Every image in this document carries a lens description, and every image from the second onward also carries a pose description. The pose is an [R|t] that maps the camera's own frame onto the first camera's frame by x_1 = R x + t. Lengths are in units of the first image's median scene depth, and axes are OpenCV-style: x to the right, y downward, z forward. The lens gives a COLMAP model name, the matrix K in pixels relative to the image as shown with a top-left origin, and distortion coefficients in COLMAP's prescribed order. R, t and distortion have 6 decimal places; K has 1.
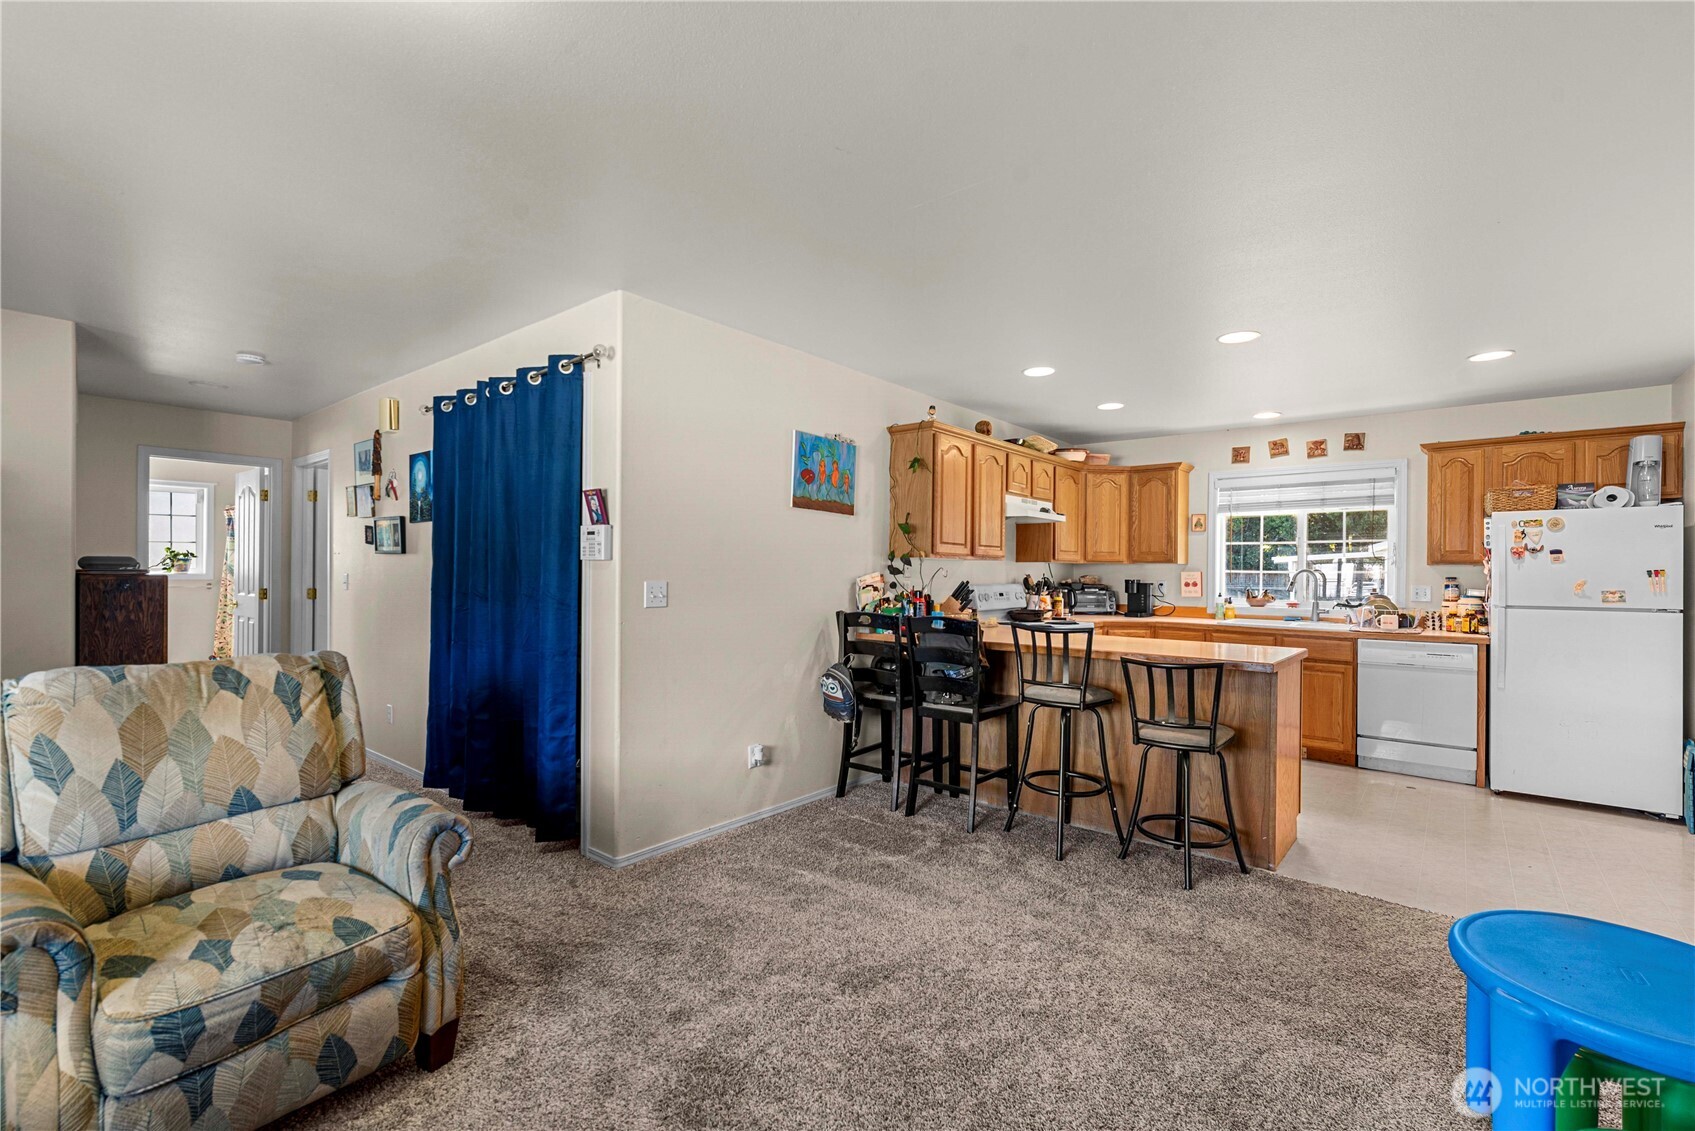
lens RADIAL K [[730.1, 0, 848.9], [0, 730.1, 568.2], [0, 0, 1]] dist [0.002089, 0.000161]
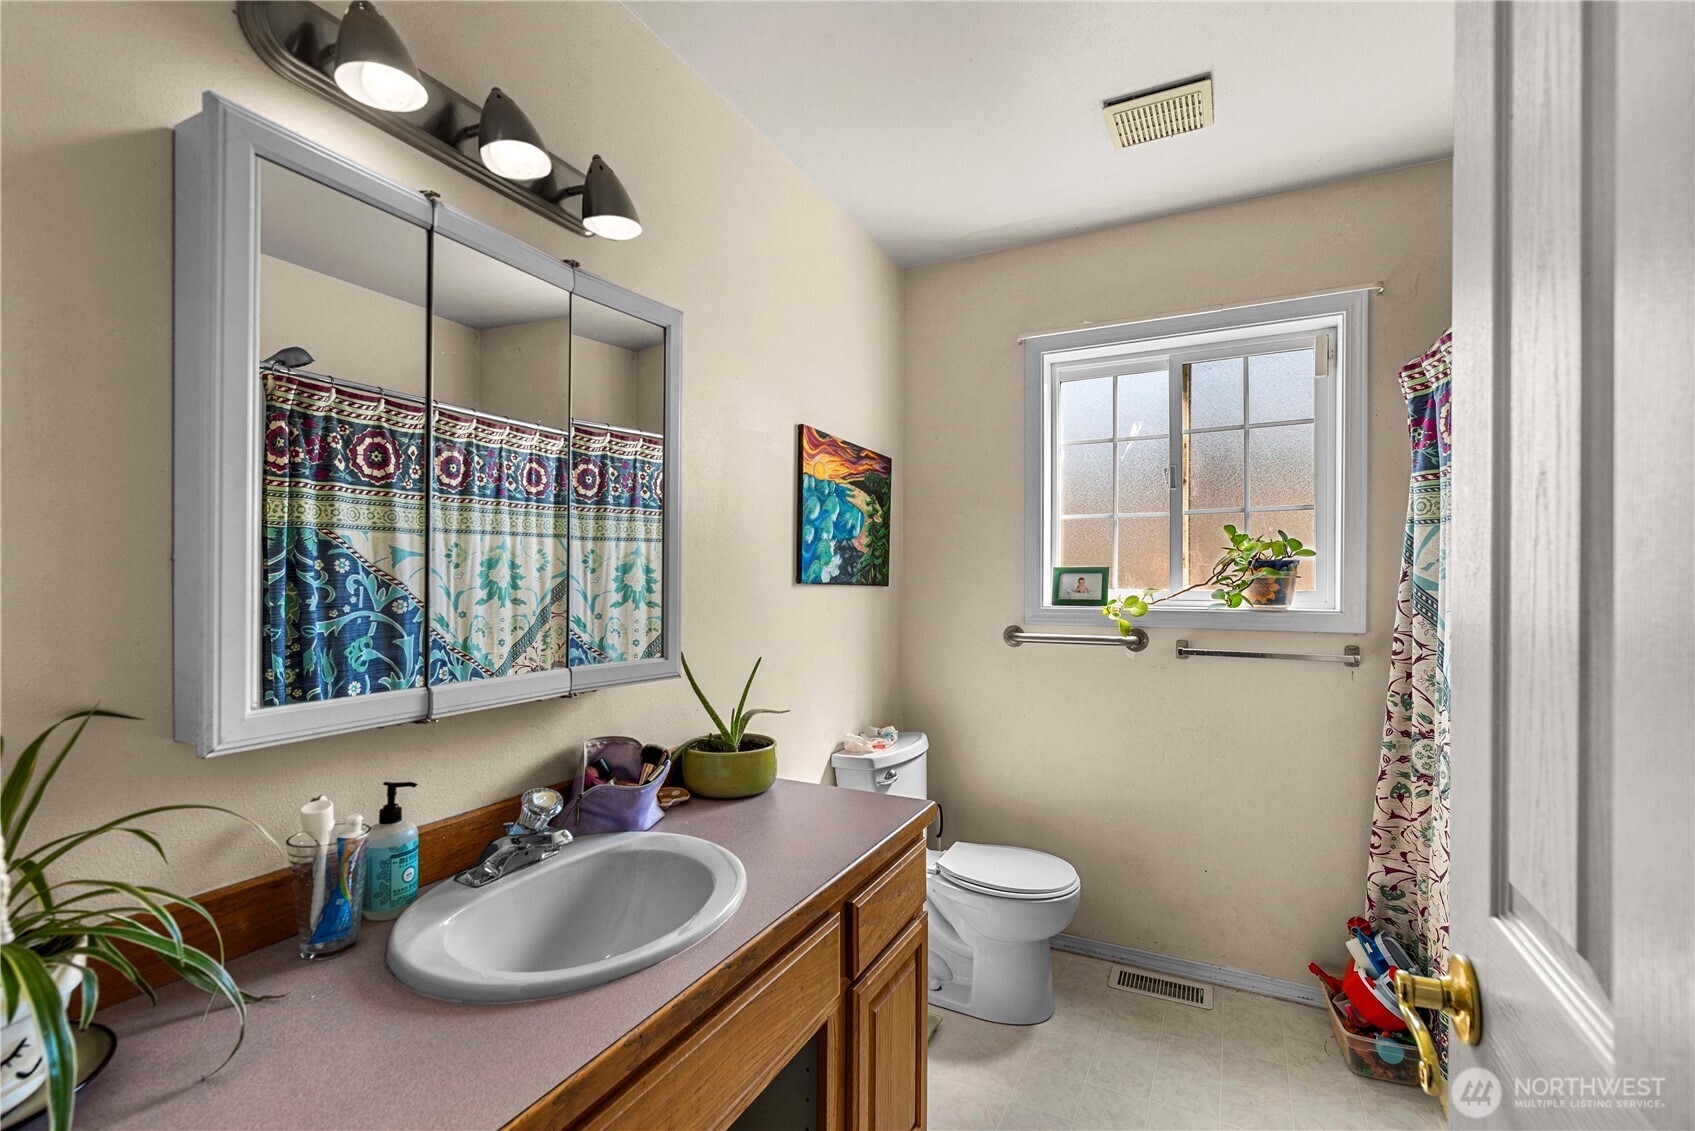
lens RADIAL K [[730.1, 0, 850.3], [0, 730.1, 573.4], [0, 0, 1]] dist [0.002089, 0.000161]
pose [[0.207252, -0.007590, -0.978258, -0.637124], [-0.001887, 0.999965, -0.008158, -0.005025], [0.978286, 0.003536, 0.207231, 0.750821]]
